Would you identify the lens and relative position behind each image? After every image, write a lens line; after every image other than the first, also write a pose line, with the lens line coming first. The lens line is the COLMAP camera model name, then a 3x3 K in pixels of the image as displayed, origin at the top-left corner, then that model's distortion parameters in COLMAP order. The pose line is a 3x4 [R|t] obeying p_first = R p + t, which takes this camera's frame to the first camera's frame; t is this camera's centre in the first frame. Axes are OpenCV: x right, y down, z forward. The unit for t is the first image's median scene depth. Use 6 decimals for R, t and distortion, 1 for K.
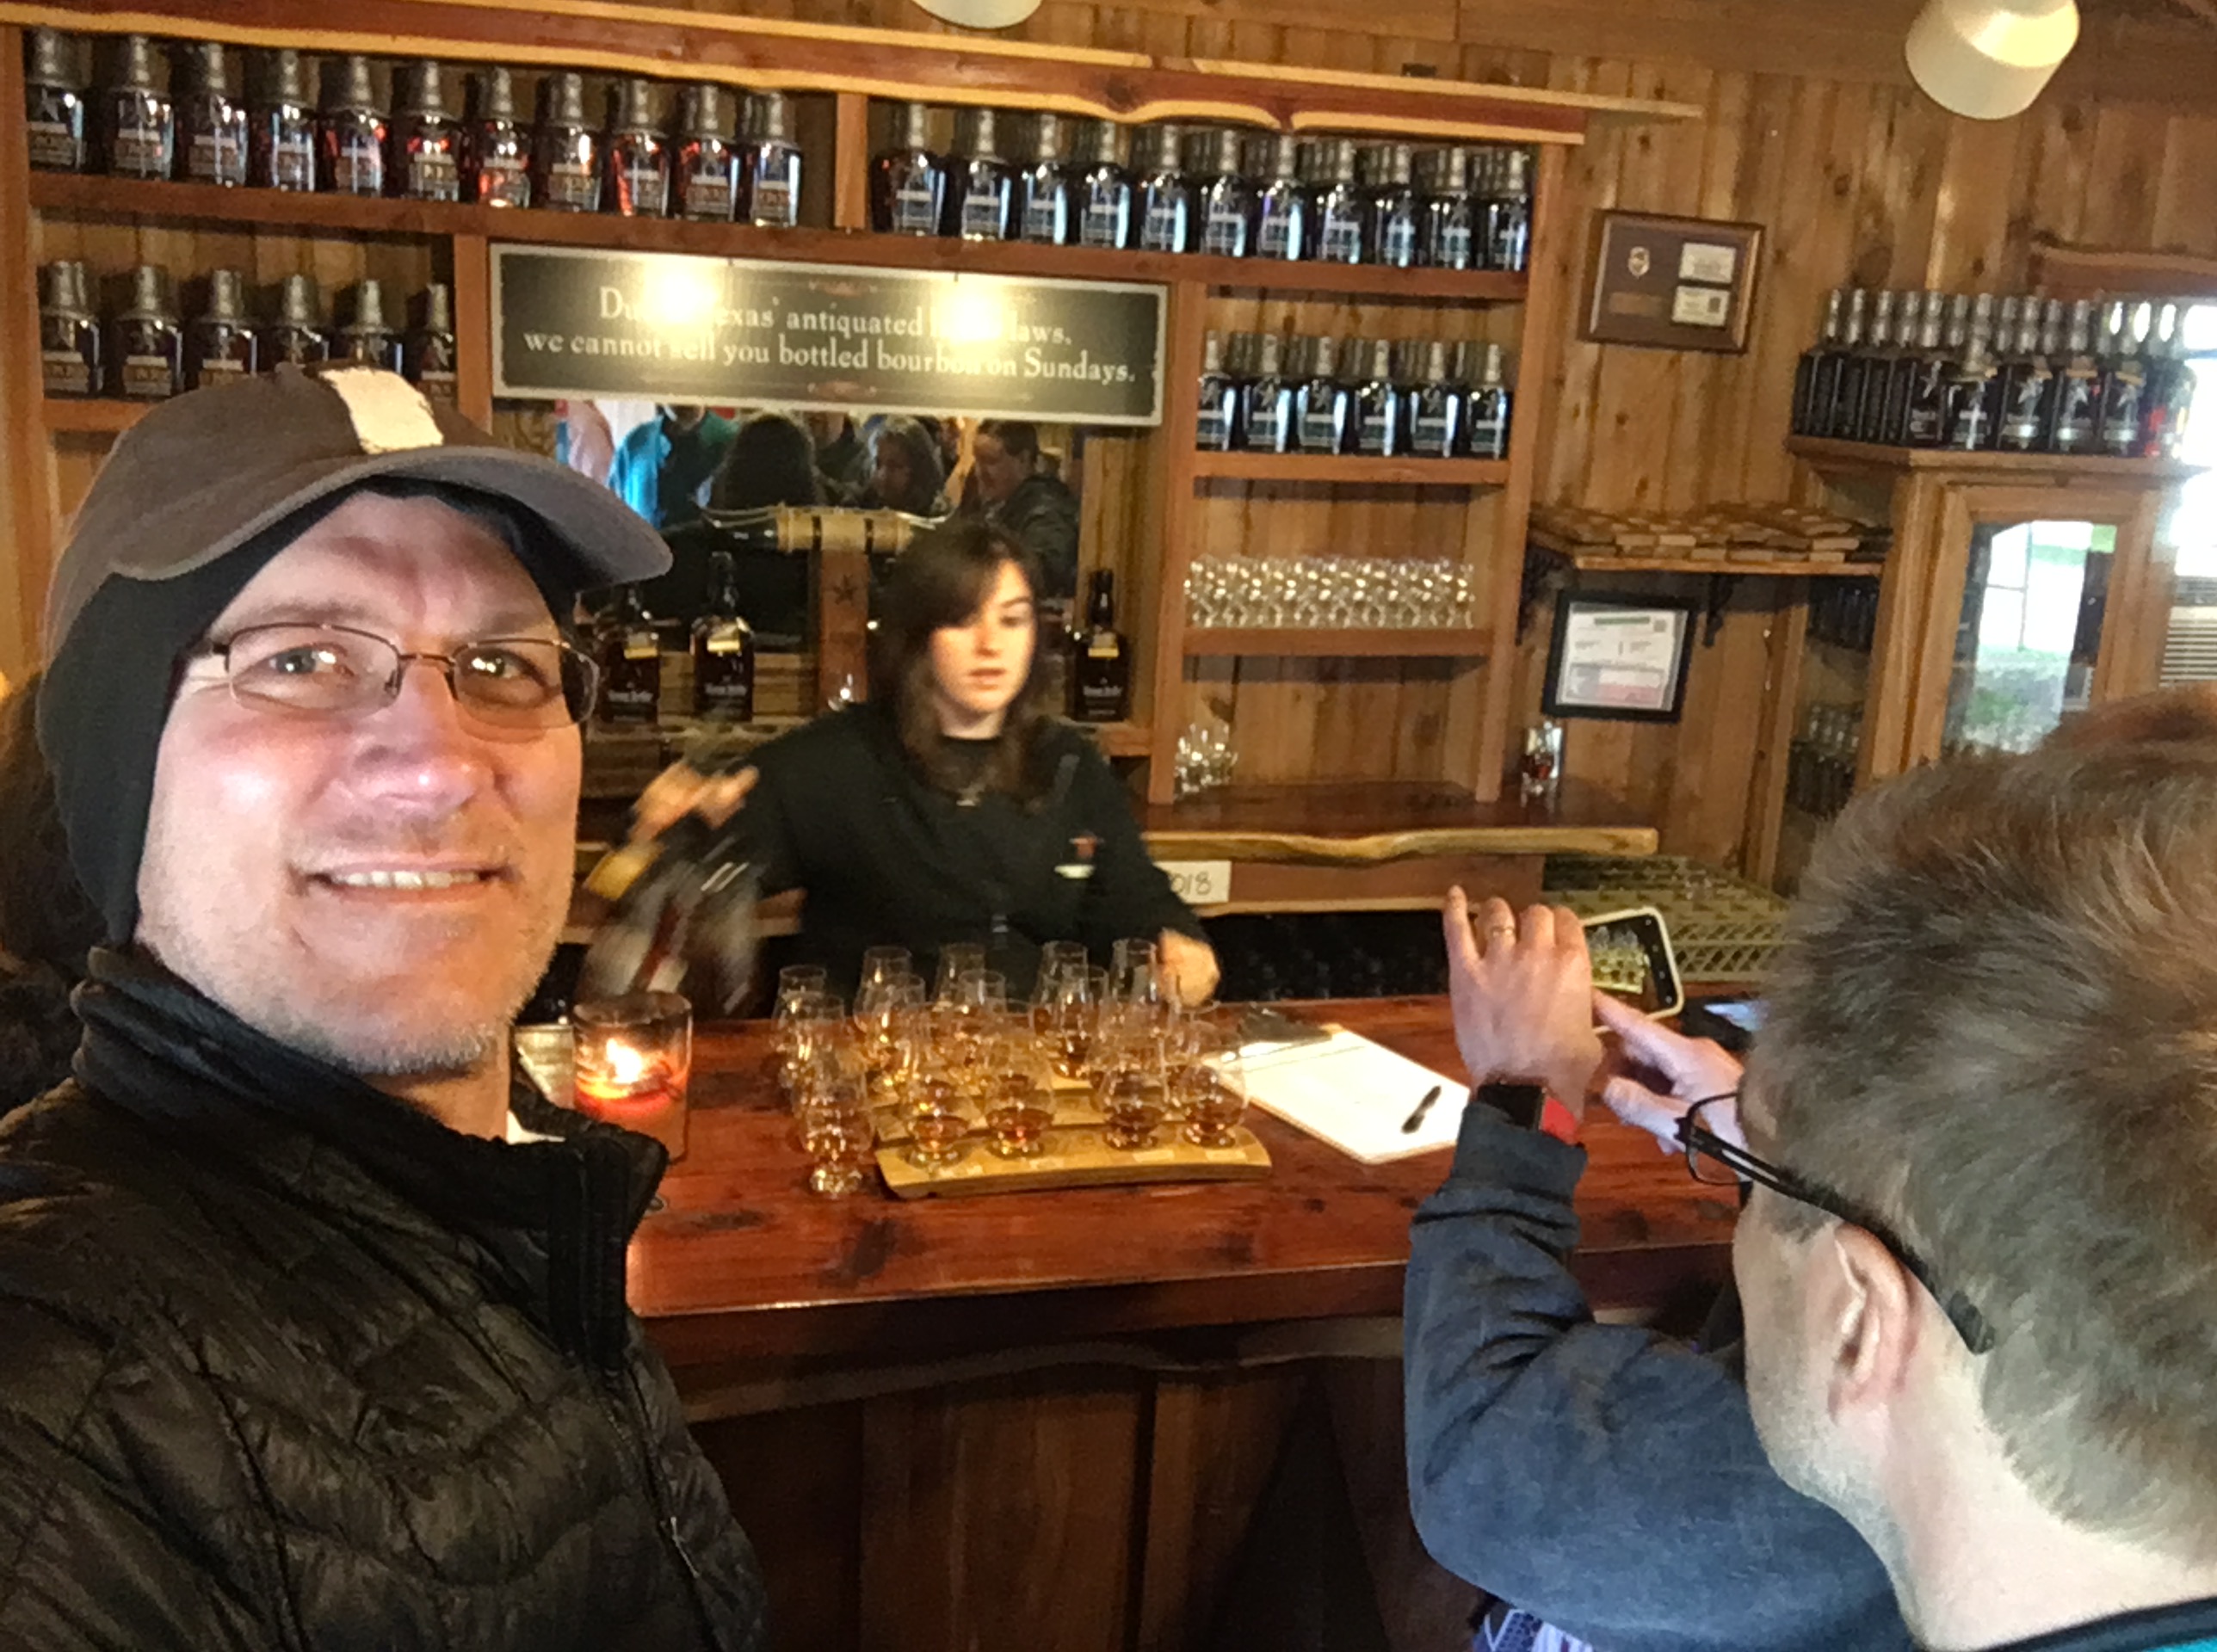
lens RADIAL K [[2052.4, 0, 1153.0], [0, 2052.4, 827.3], [0, 0, 1]] dist [0.001992, 0.000000]
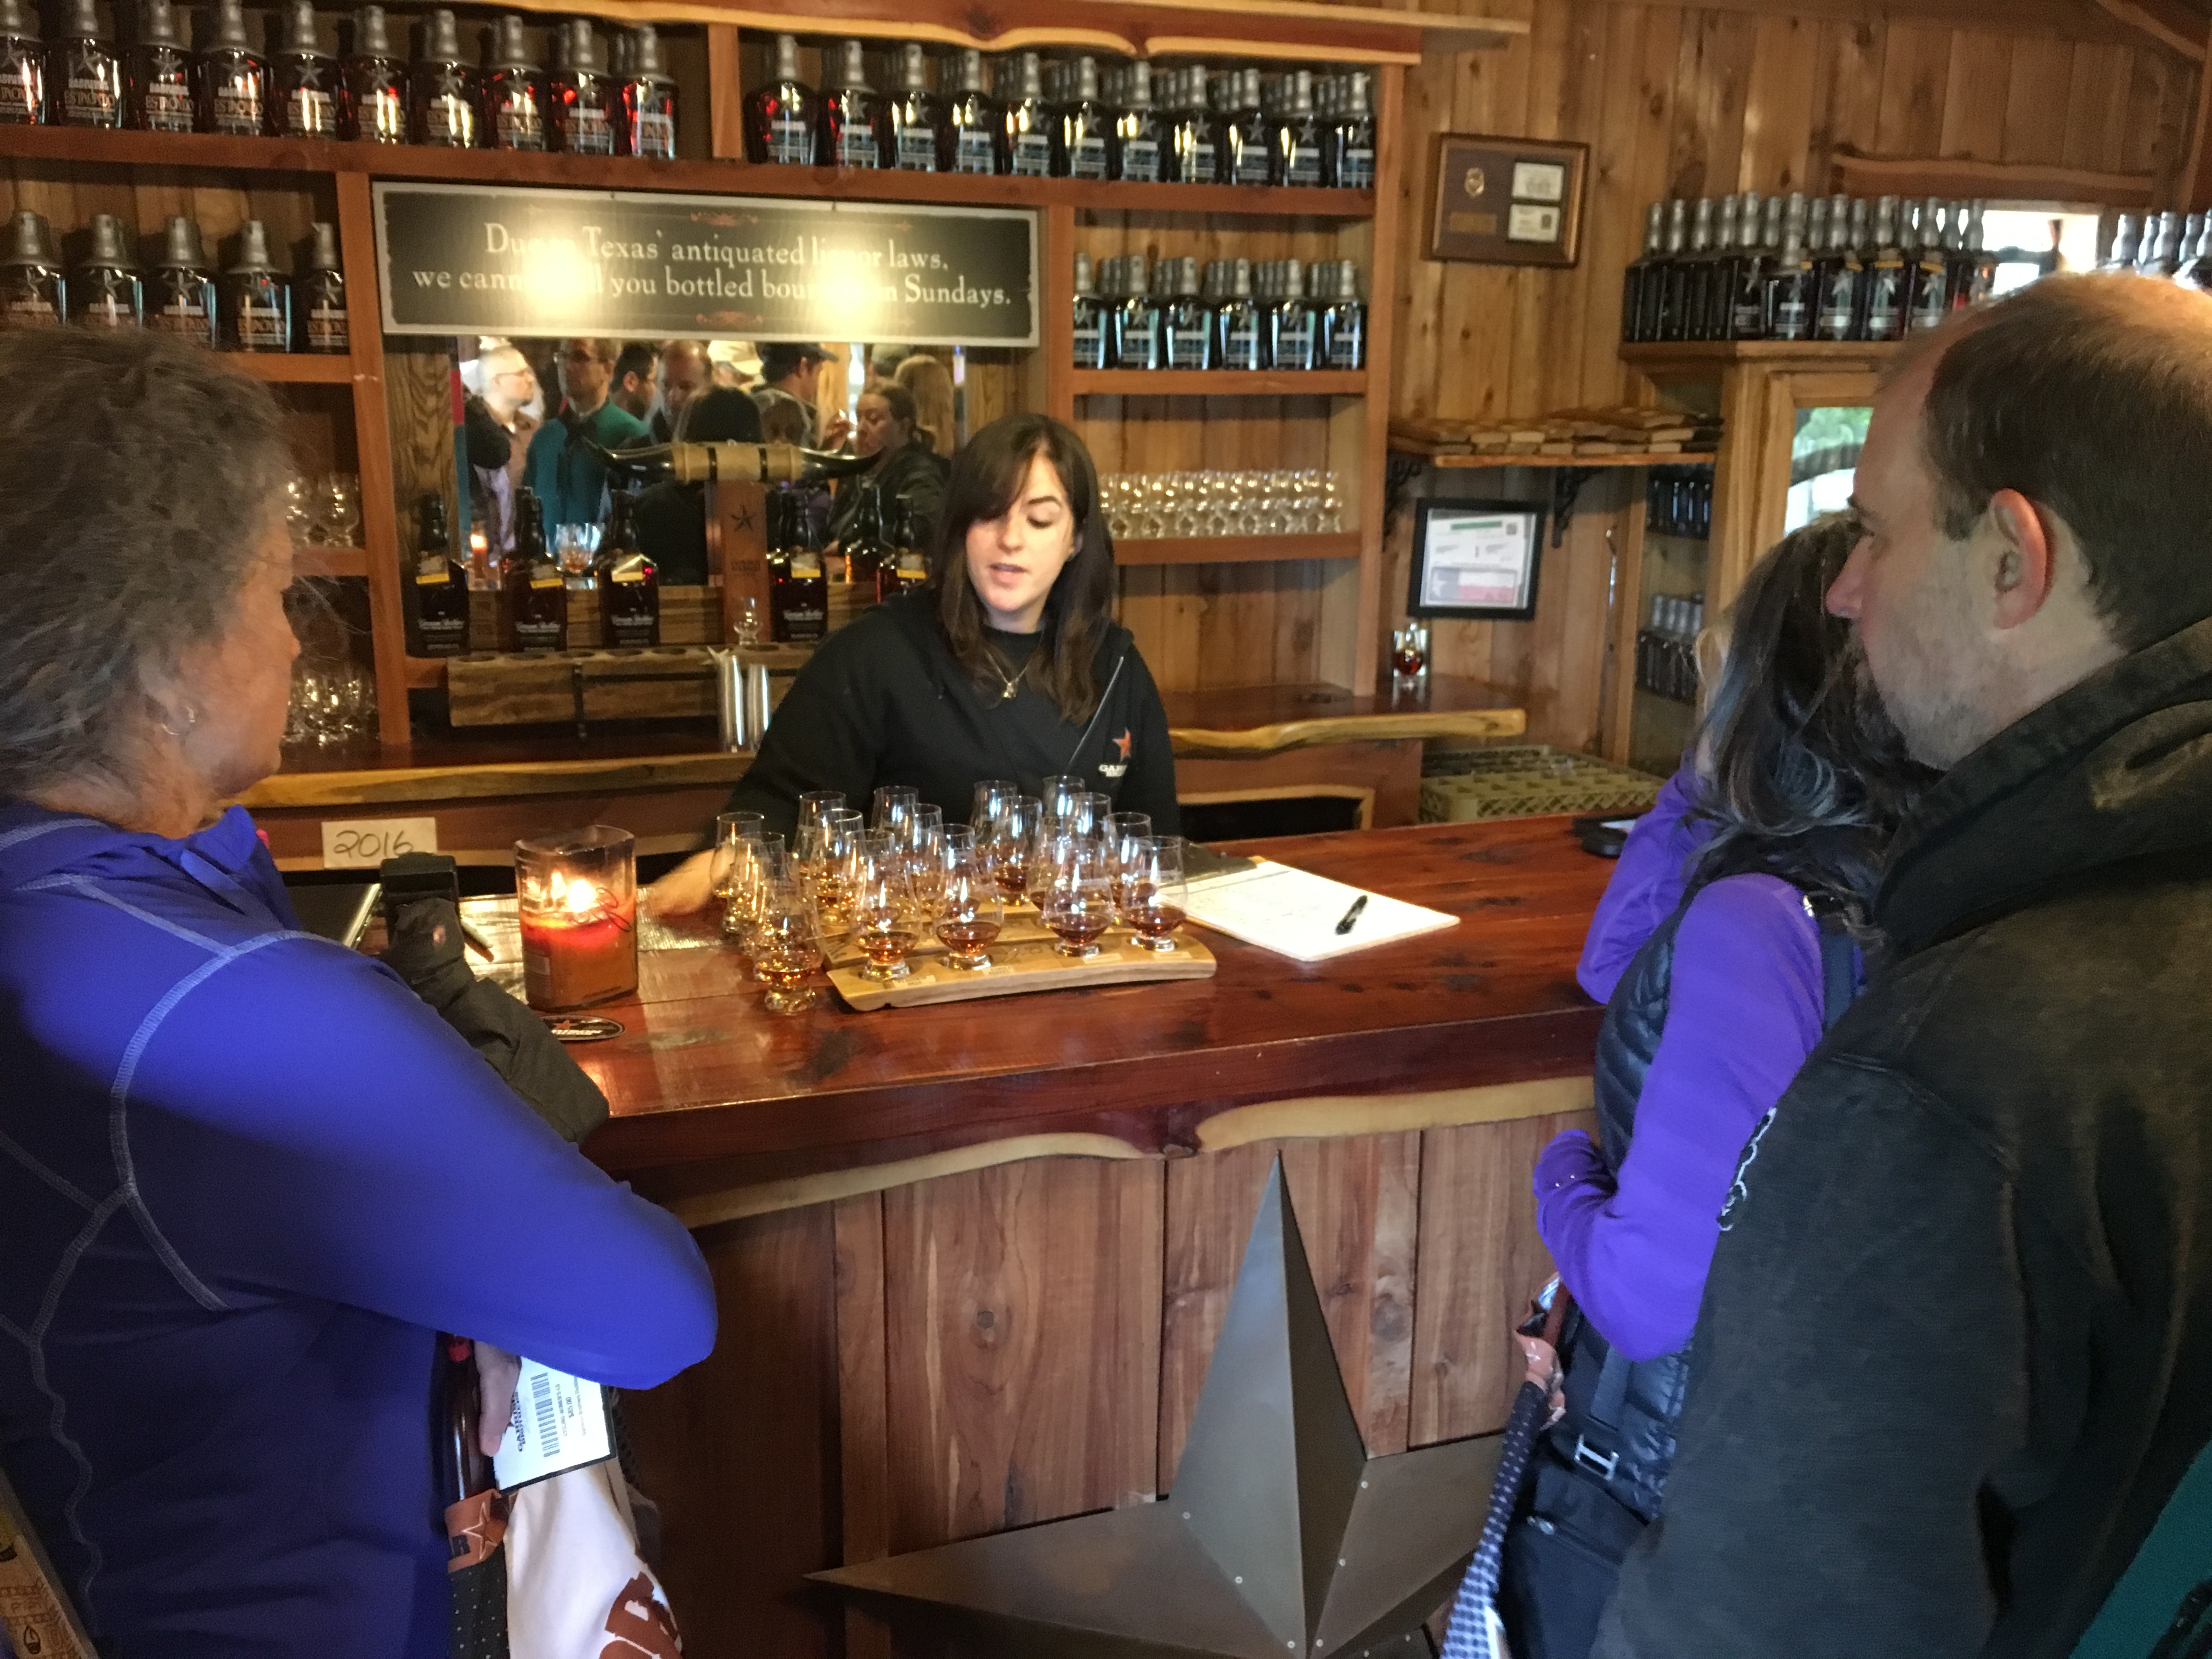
lens RADIAL K [[1891.3, 0, 1140.9], [0, 1891.3, 814.6], [0, 0, 1]] dist [0.058135, -0.091316]
pose [[0.996325, -0.059042, 0.062057, -0.017717], [0.059321, 0.998235, -0.002660, 0.046866], [-0.061790, 0.006332, 0.998069, 0.029479]]
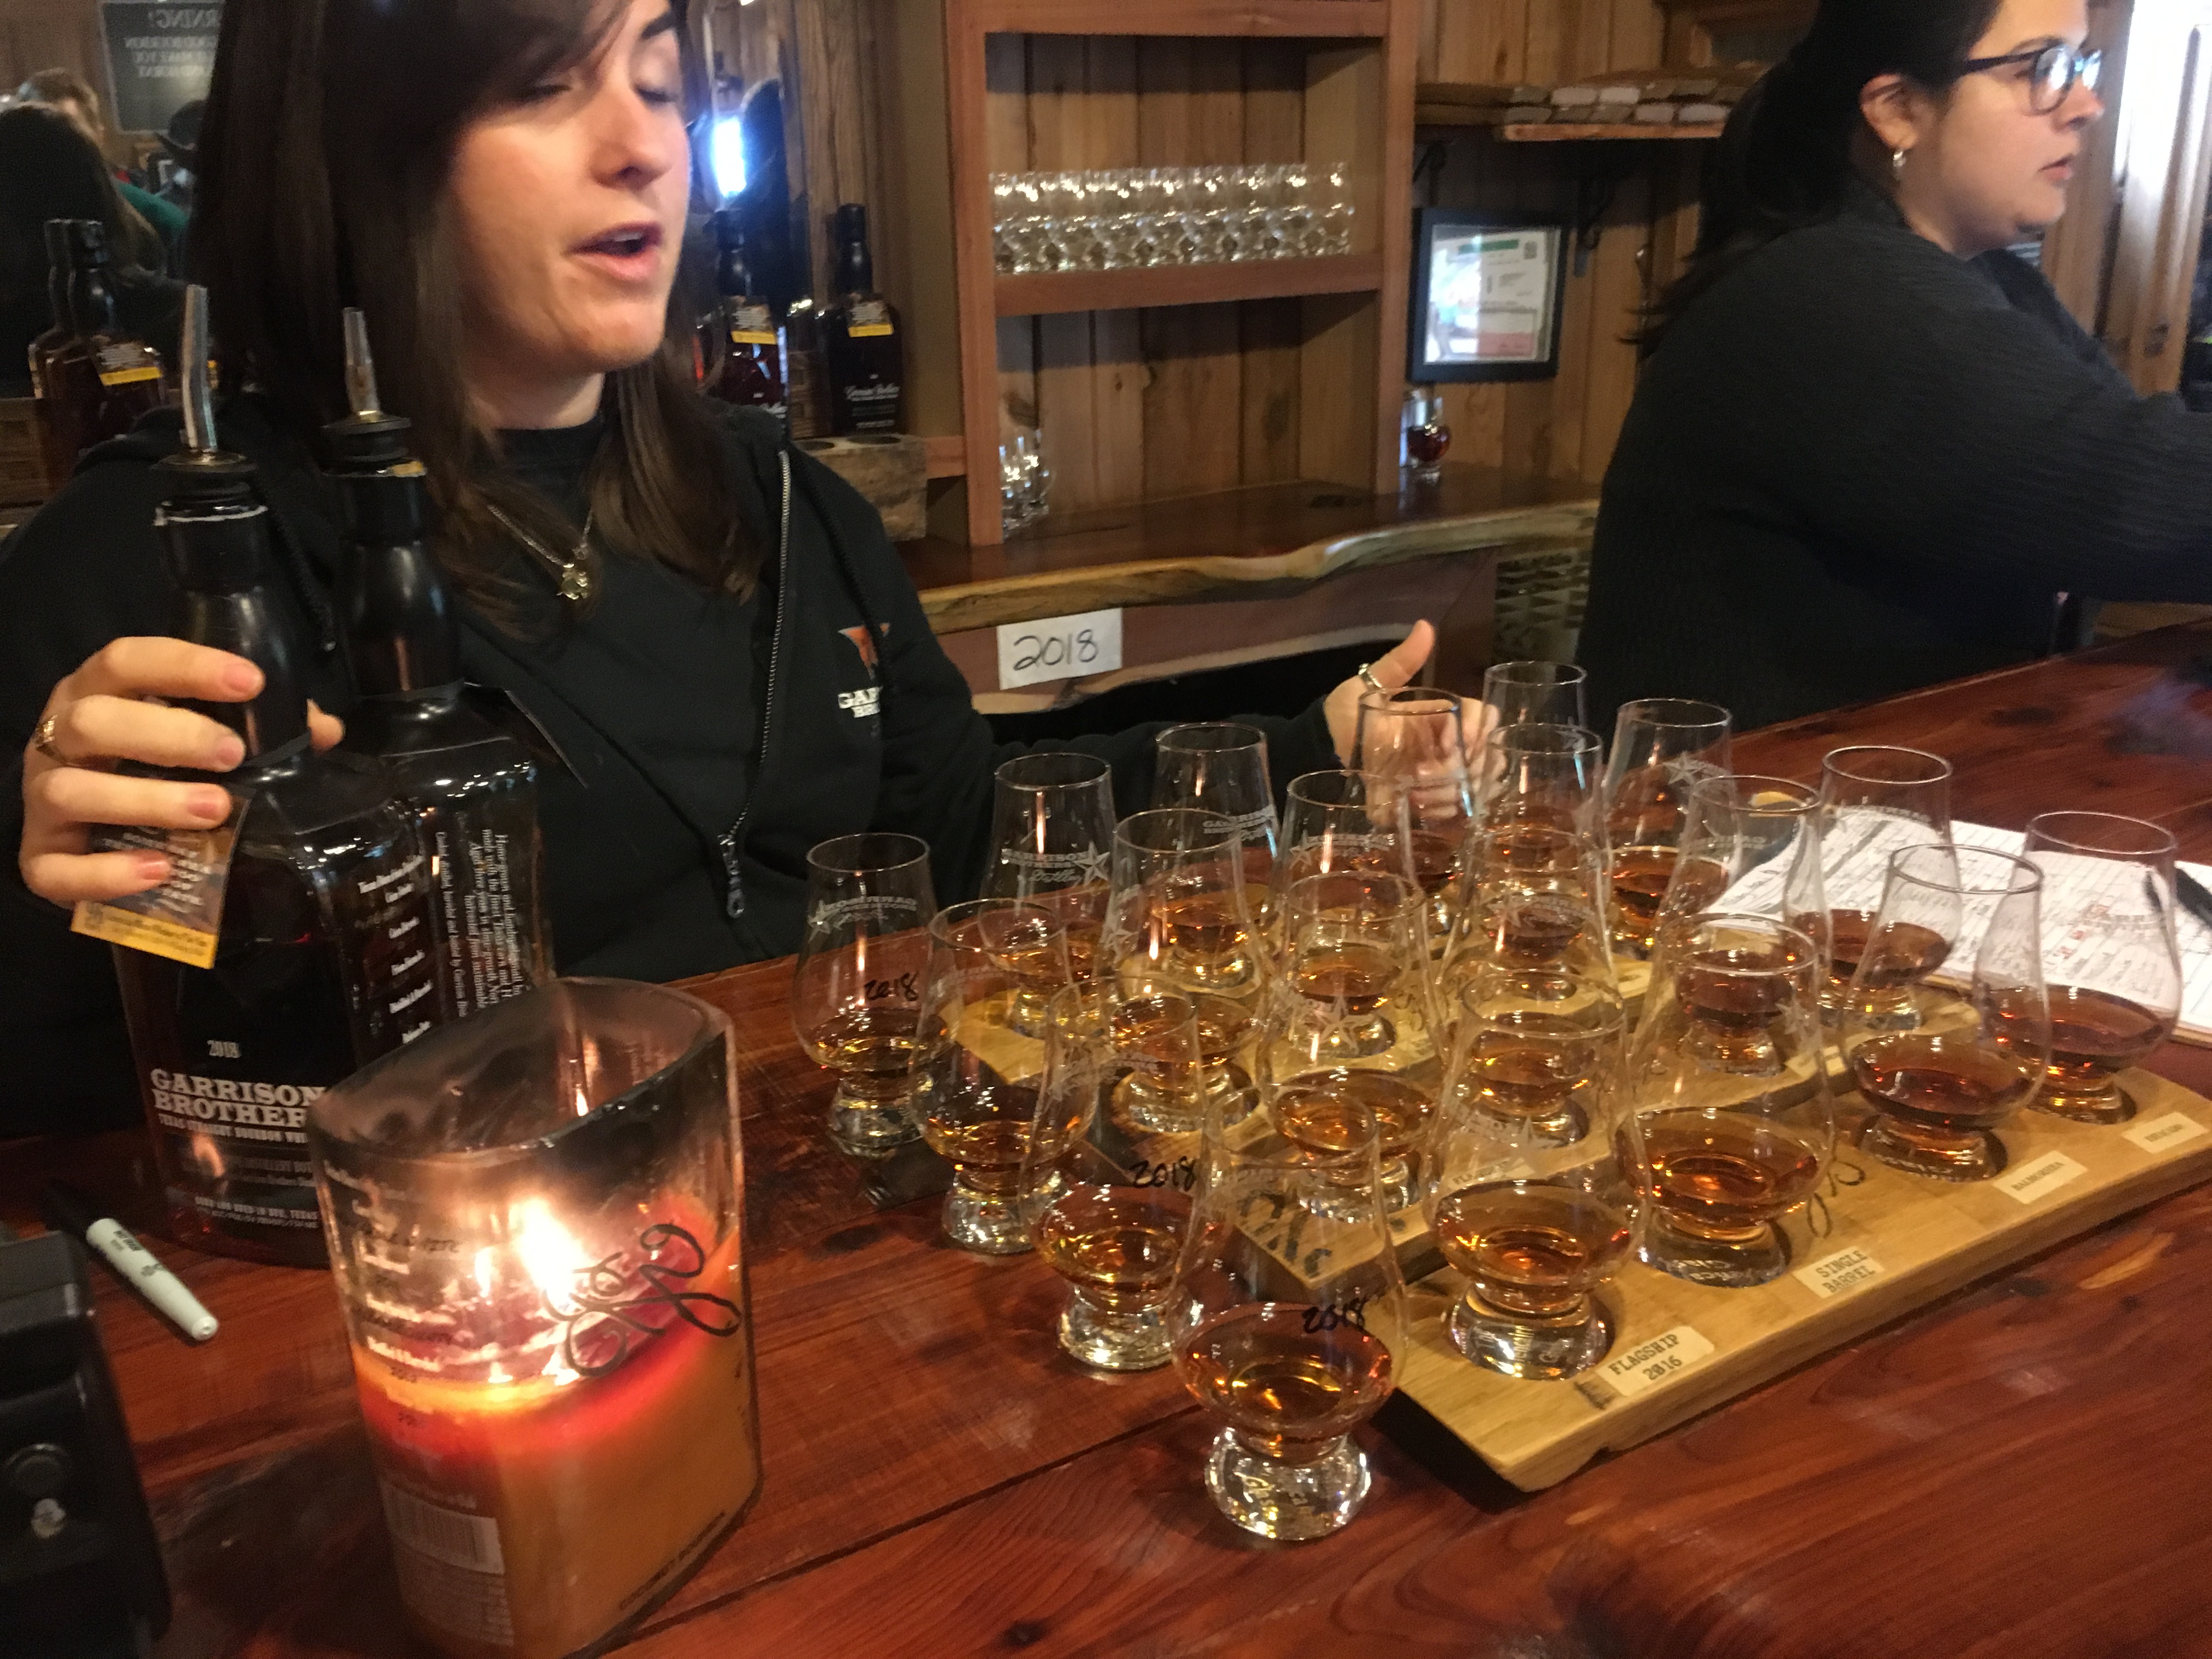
lens RADIAL K [[1891.3, 0, 1118.7], [0, 1891.3, 816.8], [0, 0, 1]] dist [0.058135, -0.091316]
pose [[0.959537, -0.160770, 0.231176, -0.116138], [0.140491, 0.984838, 0.101766, 0.019876], [-0.244032, -0.065170, 0.967575, 0.369072]]
